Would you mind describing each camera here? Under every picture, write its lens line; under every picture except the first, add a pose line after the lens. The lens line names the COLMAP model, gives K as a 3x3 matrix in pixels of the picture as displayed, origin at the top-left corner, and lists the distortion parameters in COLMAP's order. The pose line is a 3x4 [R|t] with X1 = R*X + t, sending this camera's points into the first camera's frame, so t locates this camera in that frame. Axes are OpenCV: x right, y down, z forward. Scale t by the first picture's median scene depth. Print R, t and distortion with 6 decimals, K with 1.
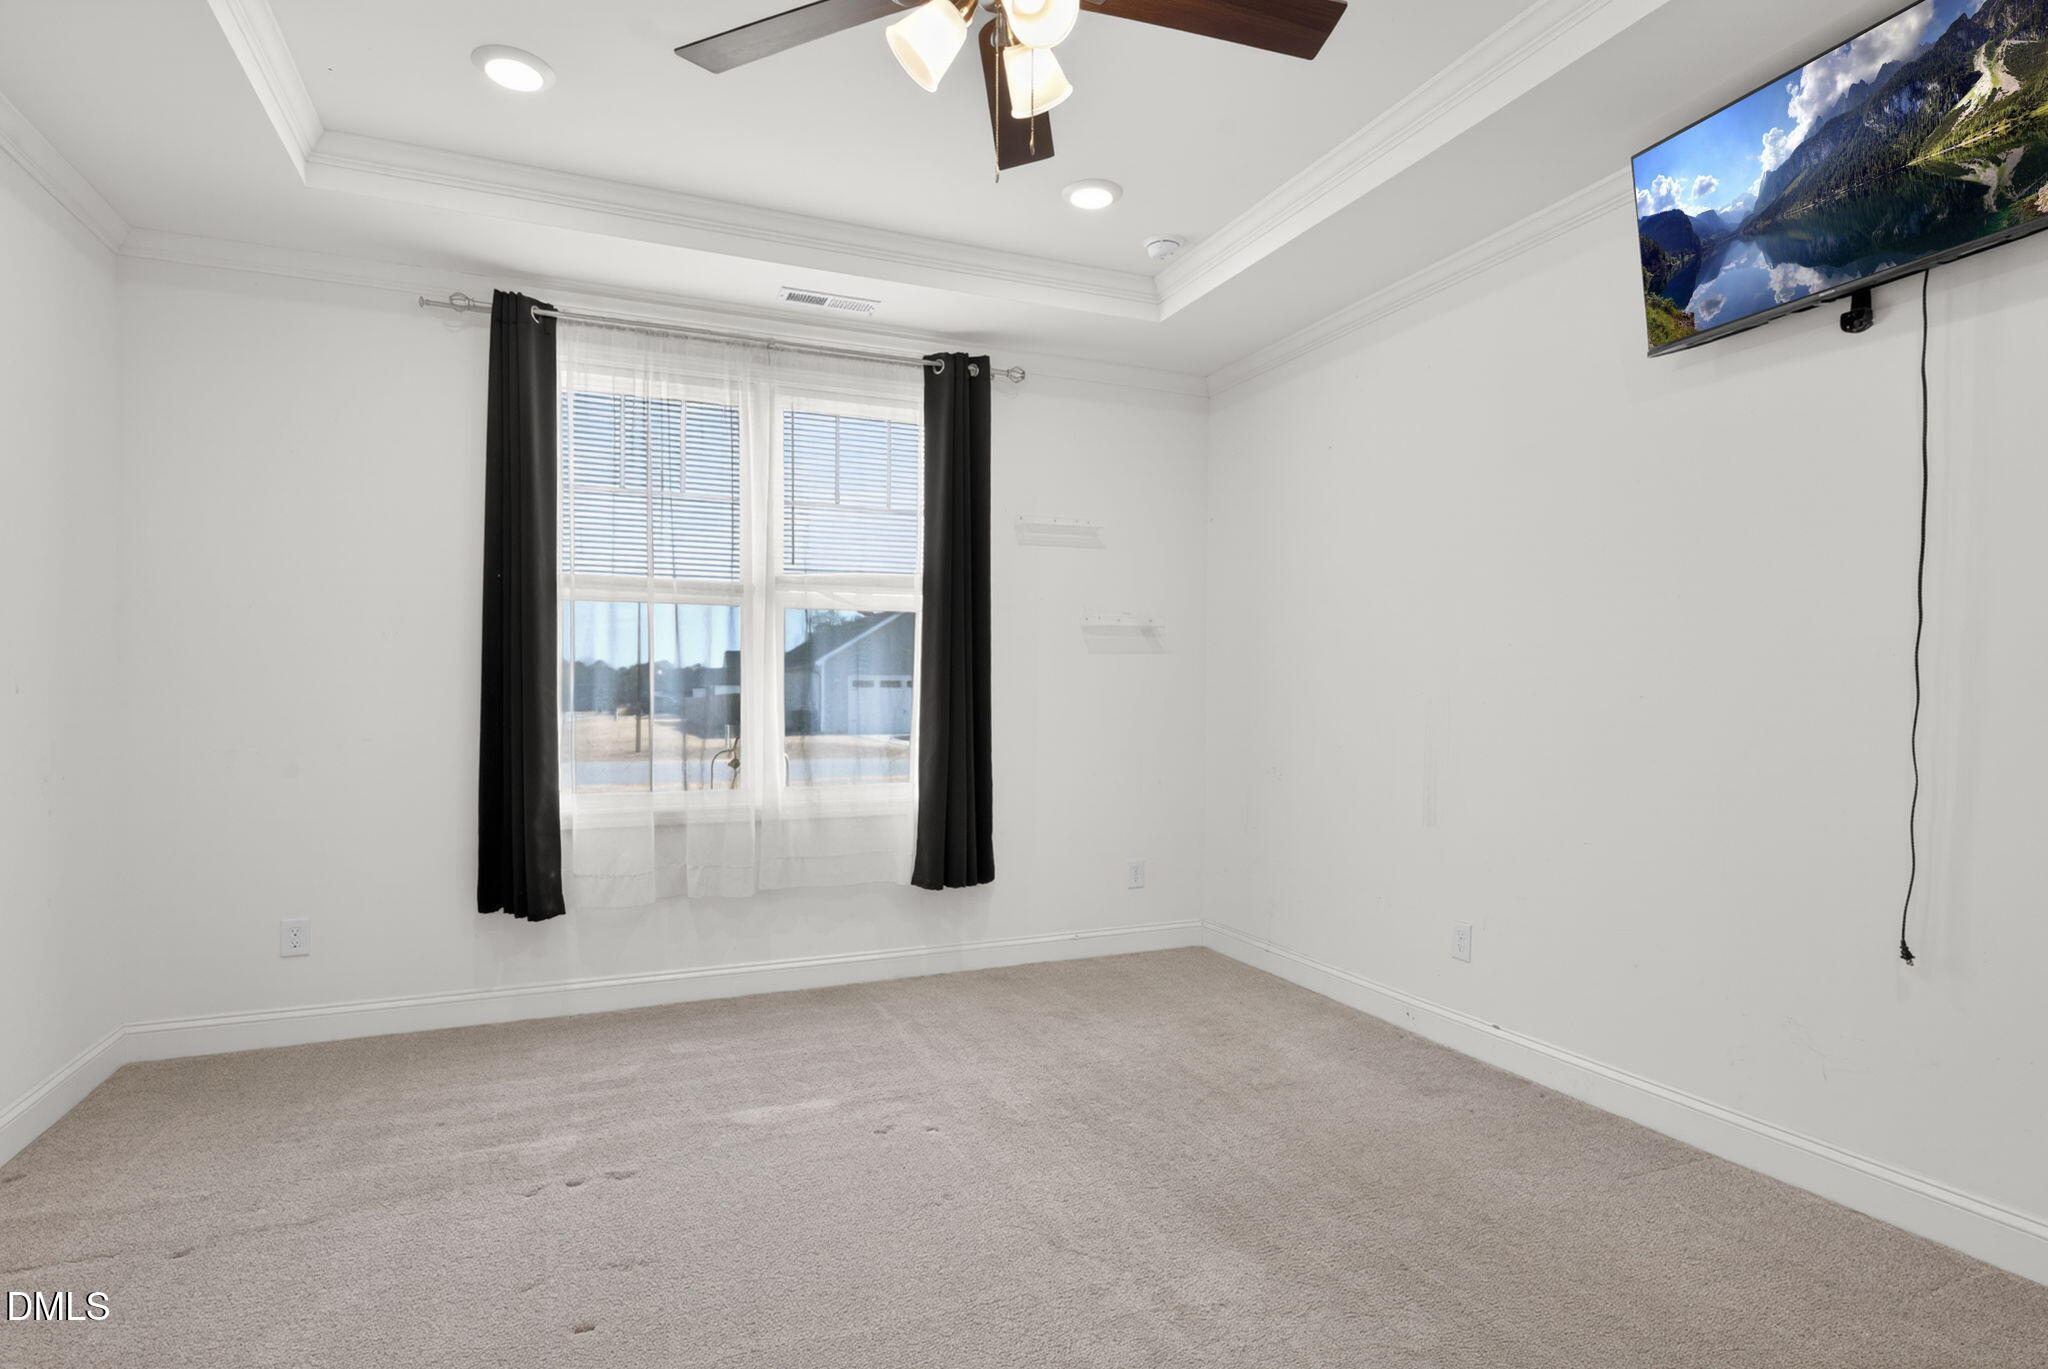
lens RADIAL K [[1034.3, 0, 1023.0], [0, 1034.3, 719.1], [0, 0, 1]] dist [0.020804, -0.000027]
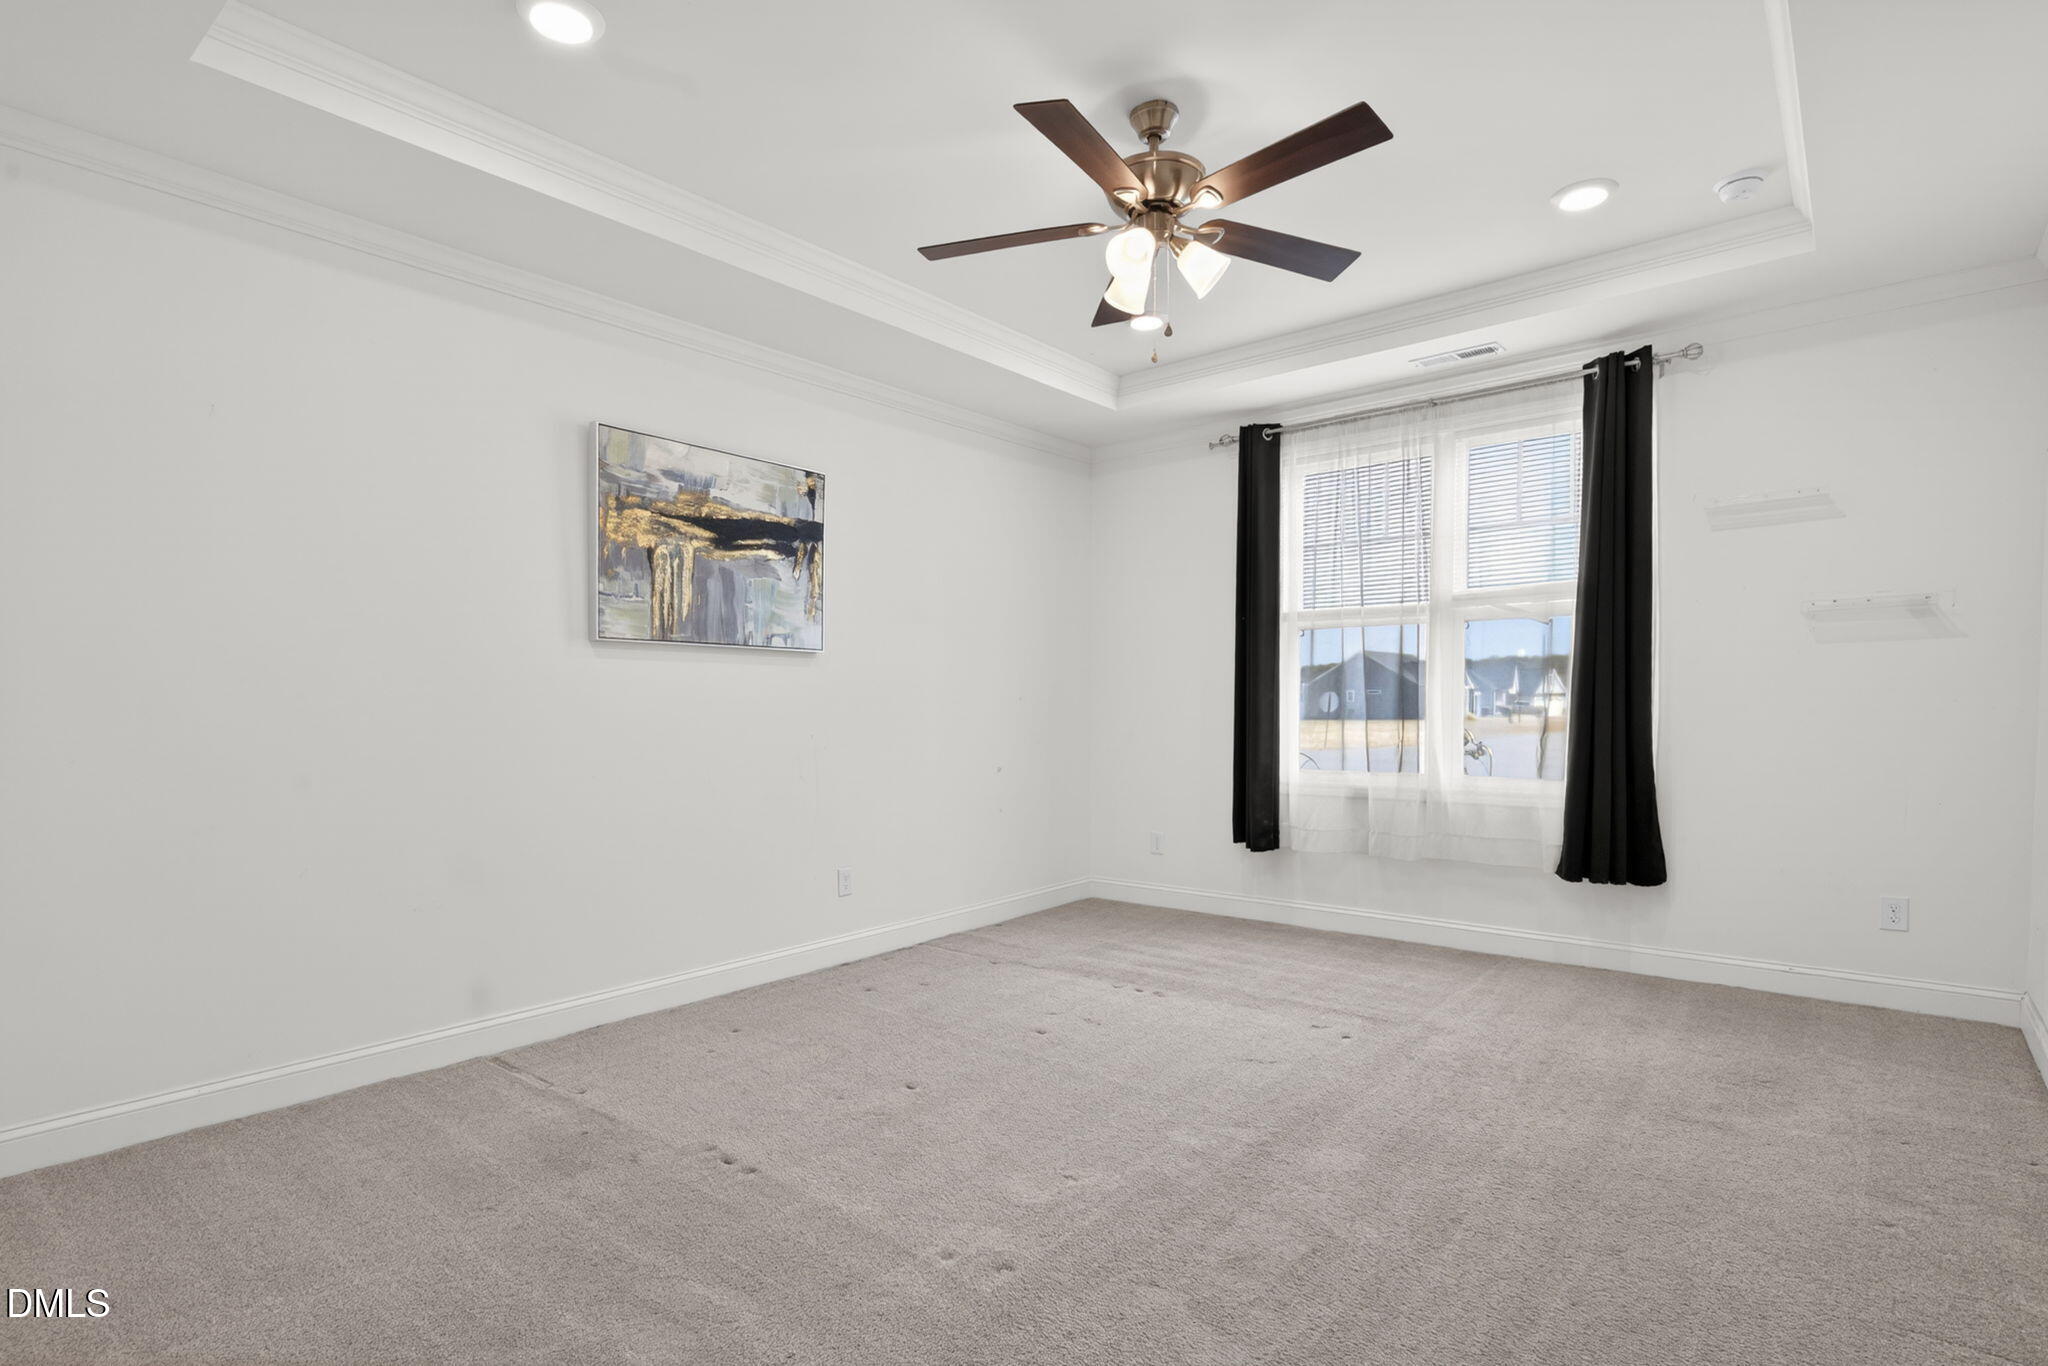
lens RADIAL K [[901.9, 0, 1023.8], [0, 901.9, 730.8], [0, 0, 1]] dist [0.000644, 0.000163]
pose [[0.512590, 0.022221, -0.858346, 0.411823], [-0.014859, 0.999745, 0.017008, 0.006379], [0.858505, 0.004036, 0.512789, 0.064395]]
